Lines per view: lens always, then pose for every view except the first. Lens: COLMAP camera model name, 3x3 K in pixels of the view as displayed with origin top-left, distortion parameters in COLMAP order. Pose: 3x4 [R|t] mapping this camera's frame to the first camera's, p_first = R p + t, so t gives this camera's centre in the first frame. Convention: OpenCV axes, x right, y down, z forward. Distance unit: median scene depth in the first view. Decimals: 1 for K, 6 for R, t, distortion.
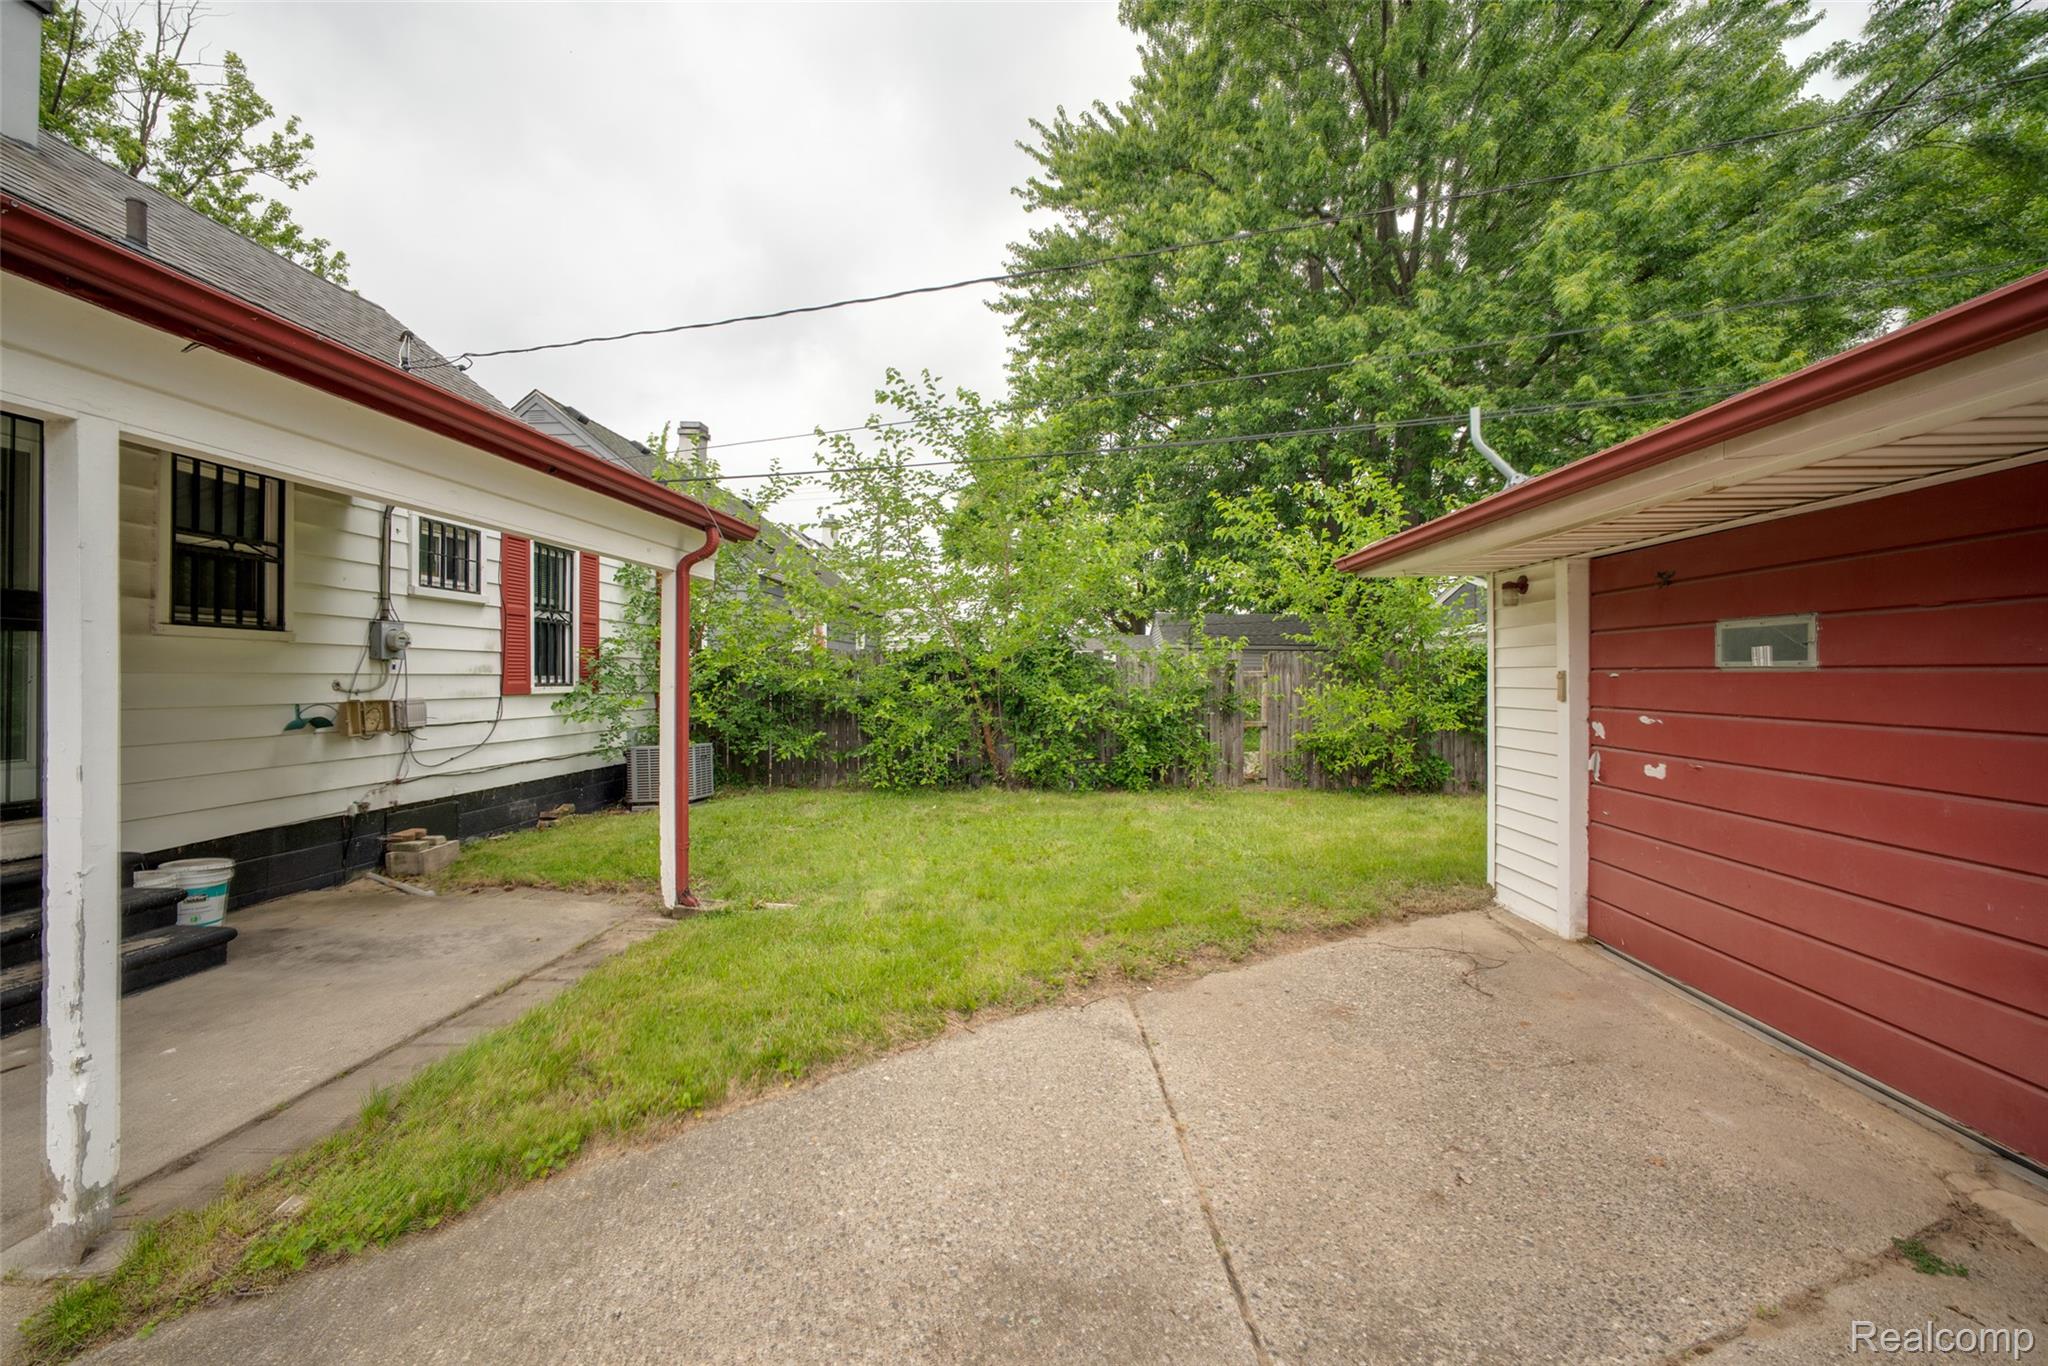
lens RADIAL K [[870.1, 0, 1025.1], [0, 870.1, 669.9], [0, 0, 1]] dist [-0.029923, 0.011395]
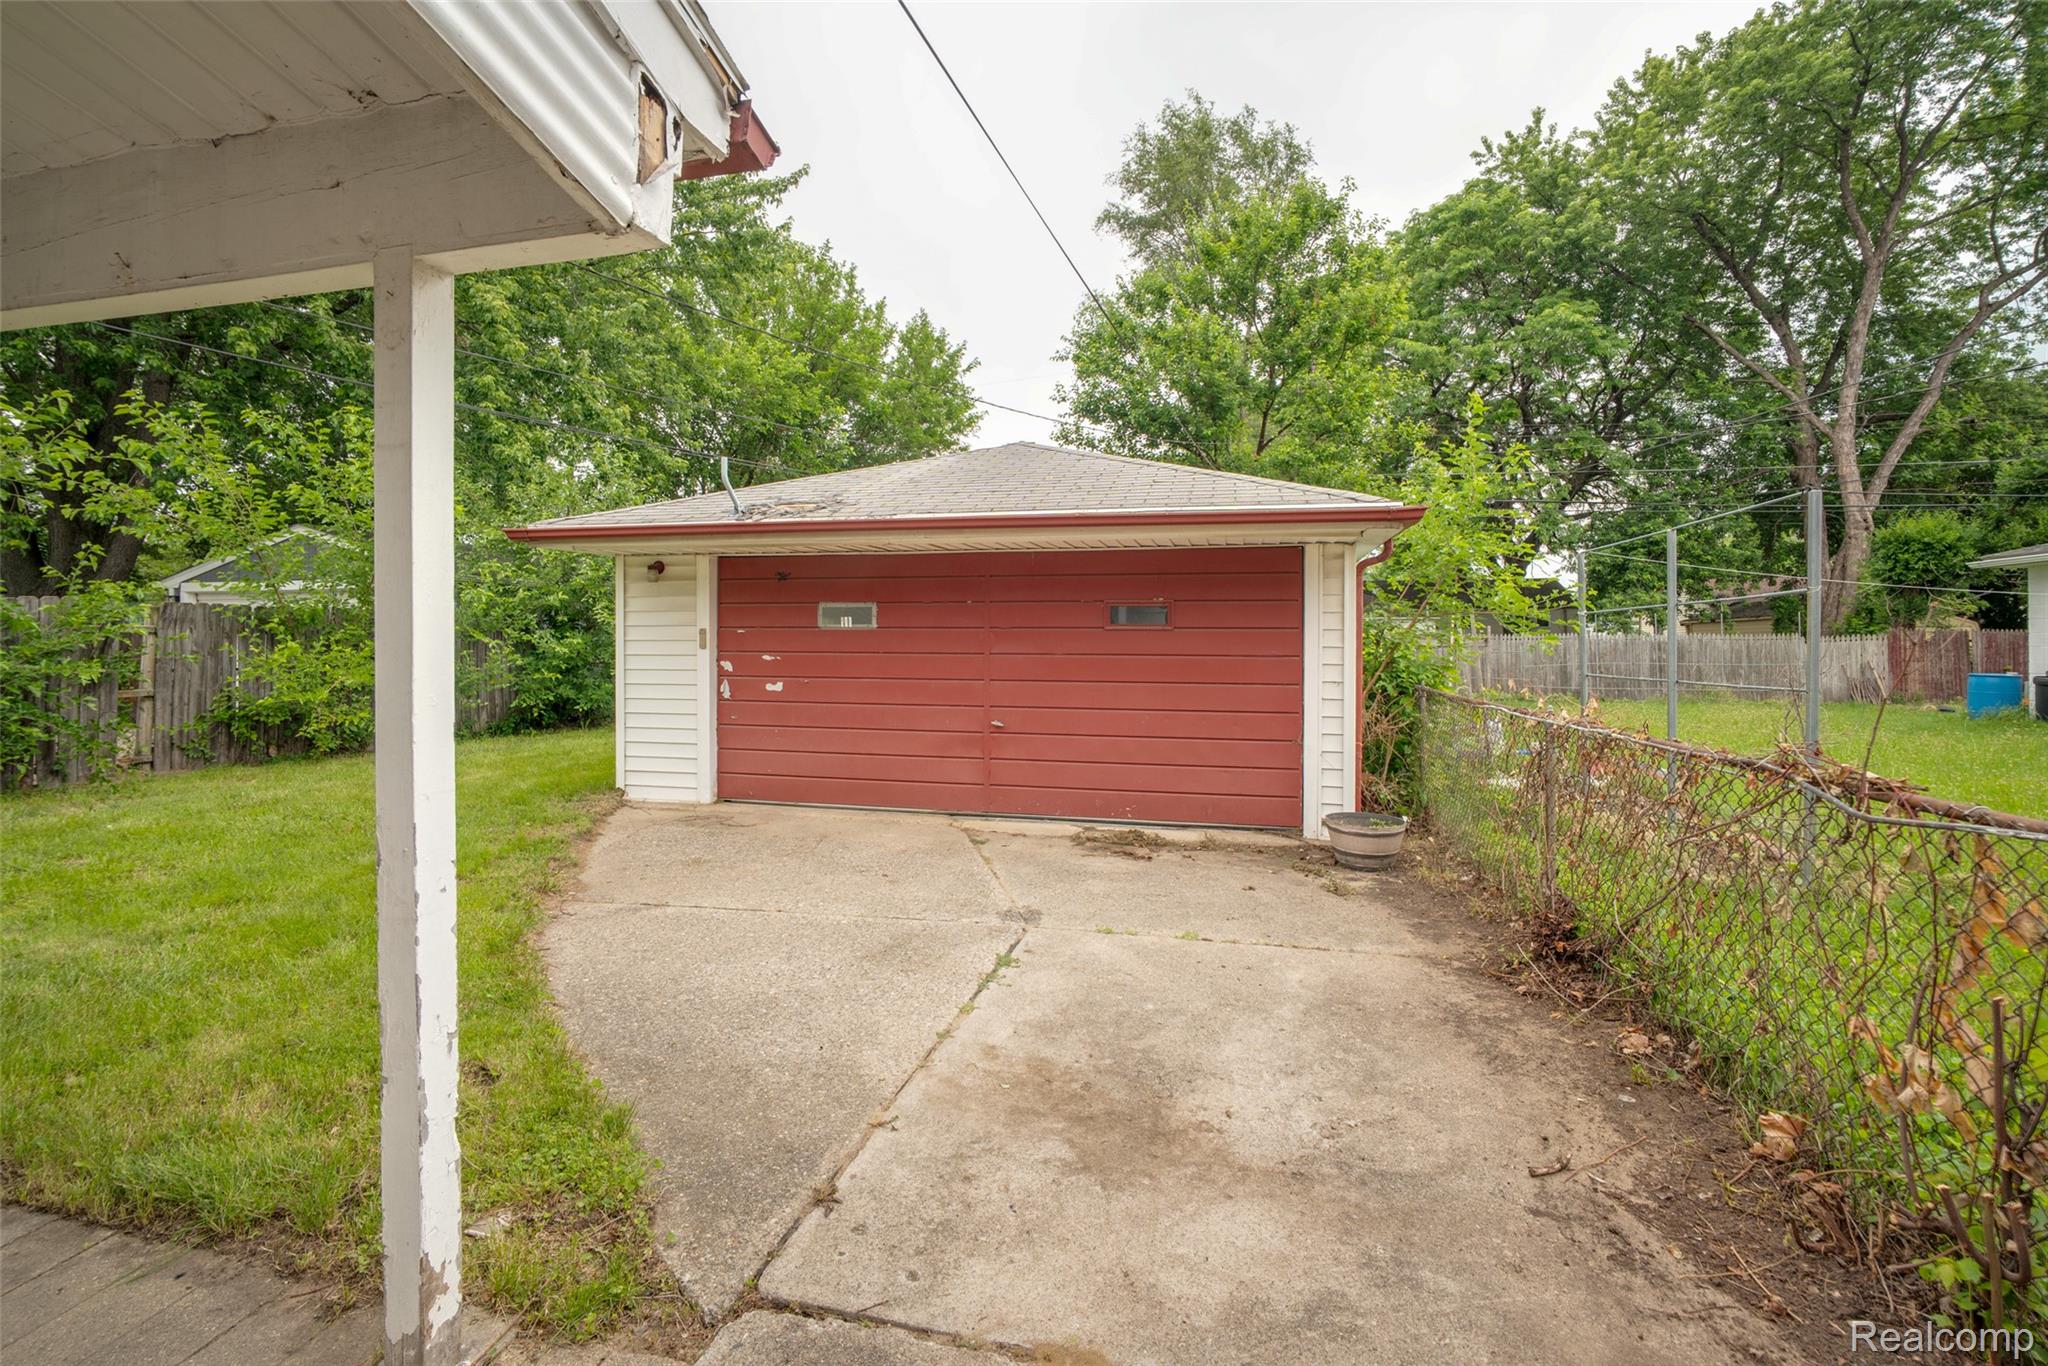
lens RADIAL K [[870.1, 0, 1025.1], [0, 870.1, 669.9], [0, 0, 1]] dist [-0.029923, 0.011395]
pose [[0.186282, -0.034942, 0.981875, -0.587907], [-0.008480, 0.999273, 0.037170, 0.009462], [-0.982460, -0.015251, 0.185850, 0.117319]]
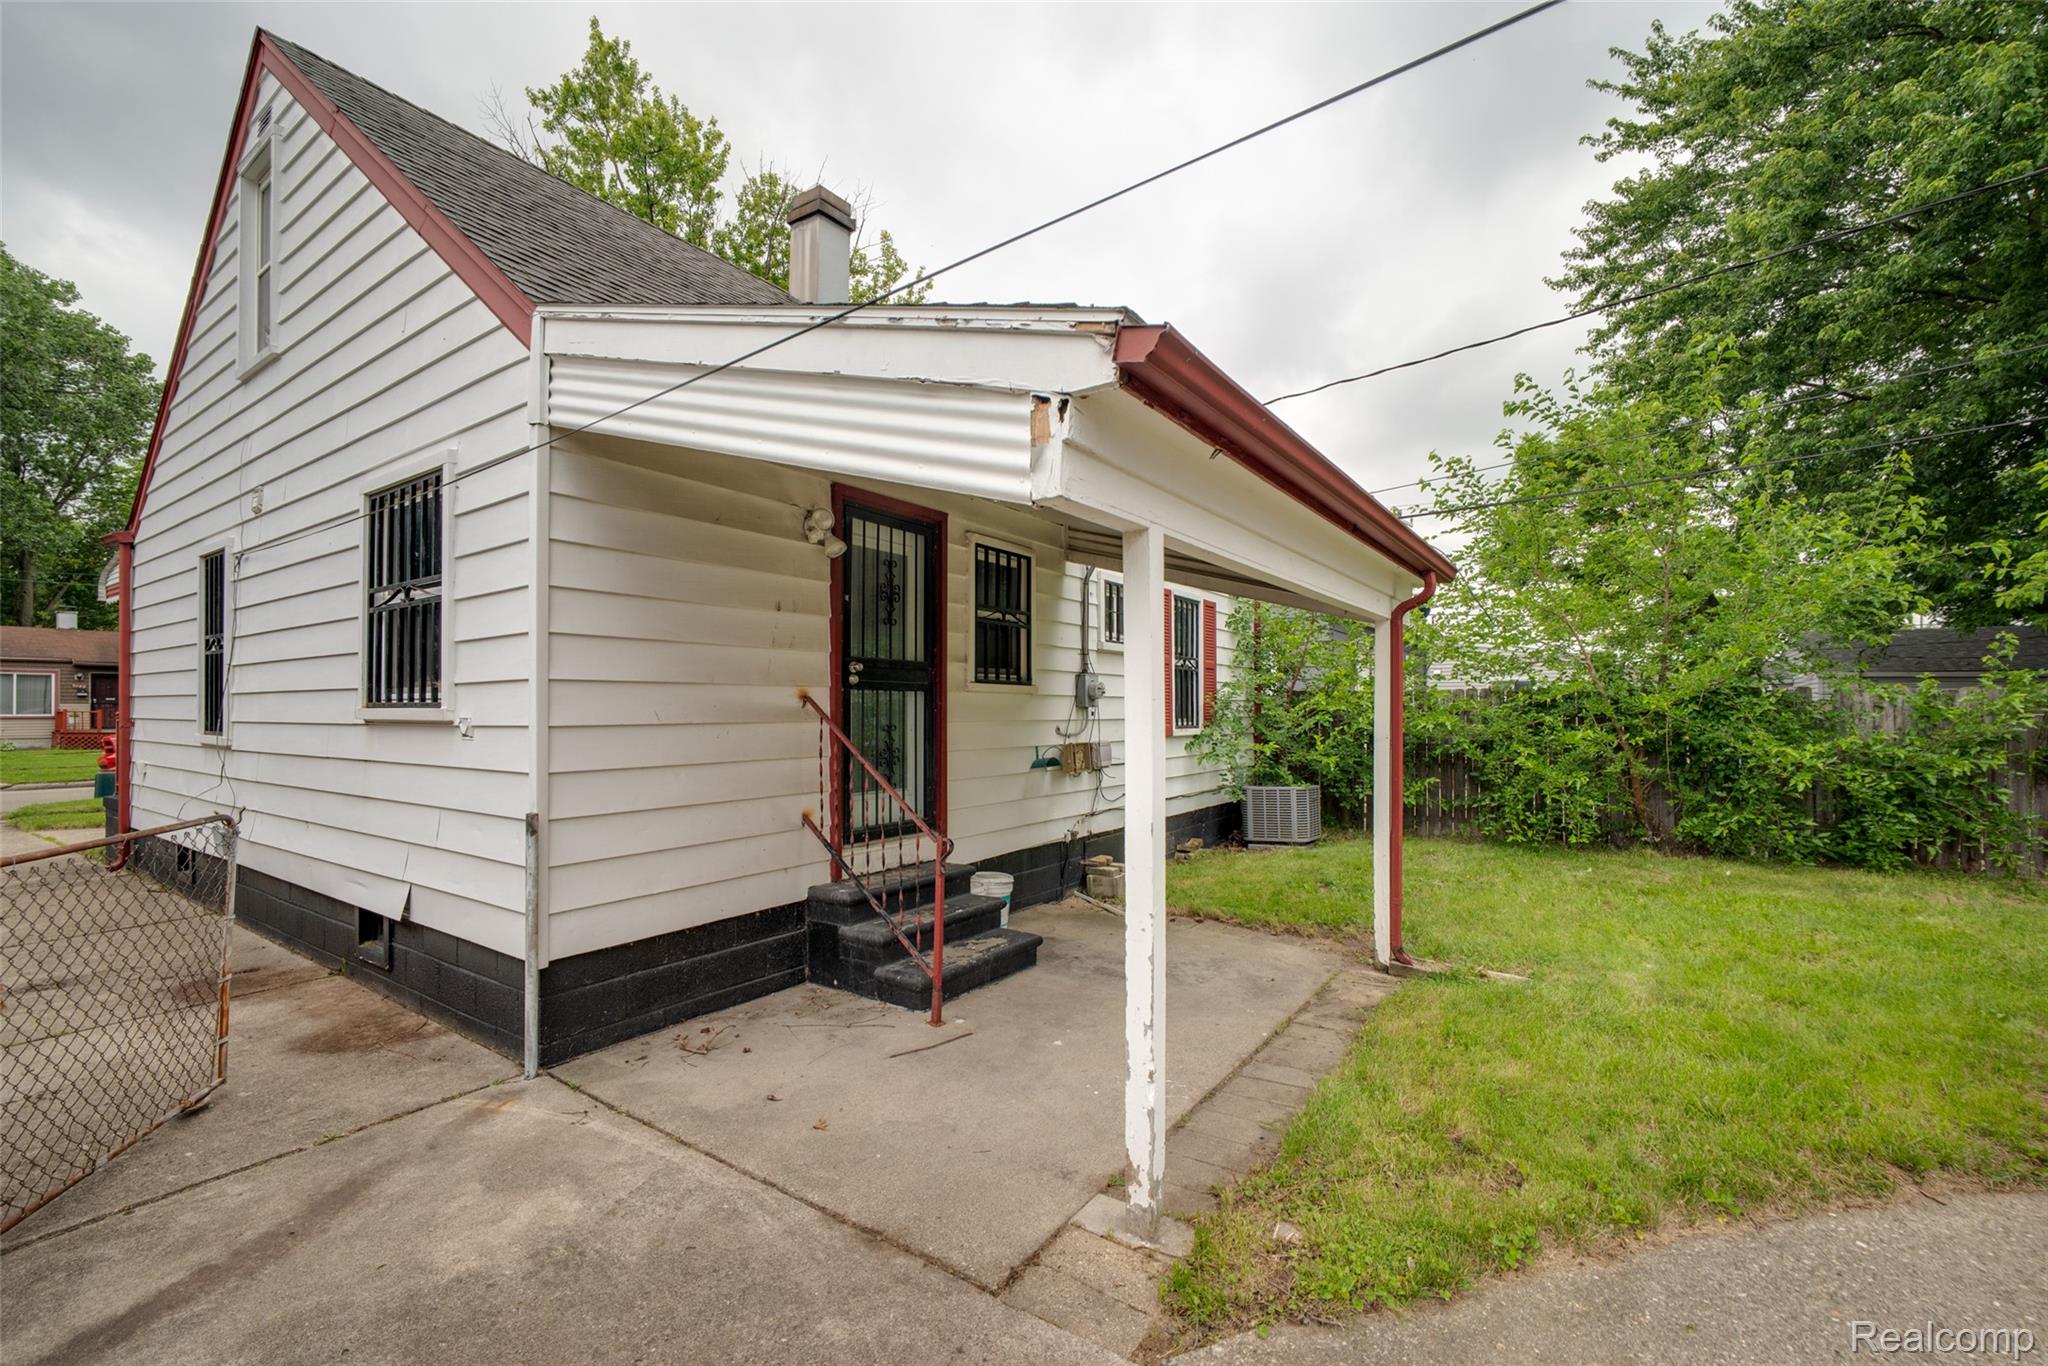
lens RADIAL K [[868.5, 0, 1021.2], [0, 868.5, 707.5], [0, 0, 1]] dist [-0.036895, 0.012880]
pose [[0.856974, -0.000864, -0.515360, -0.216869], [0.004347, 0.999975, 0.005551, -0.018206], [0.515342, -0.006997, 0.856956, -0.038490]]
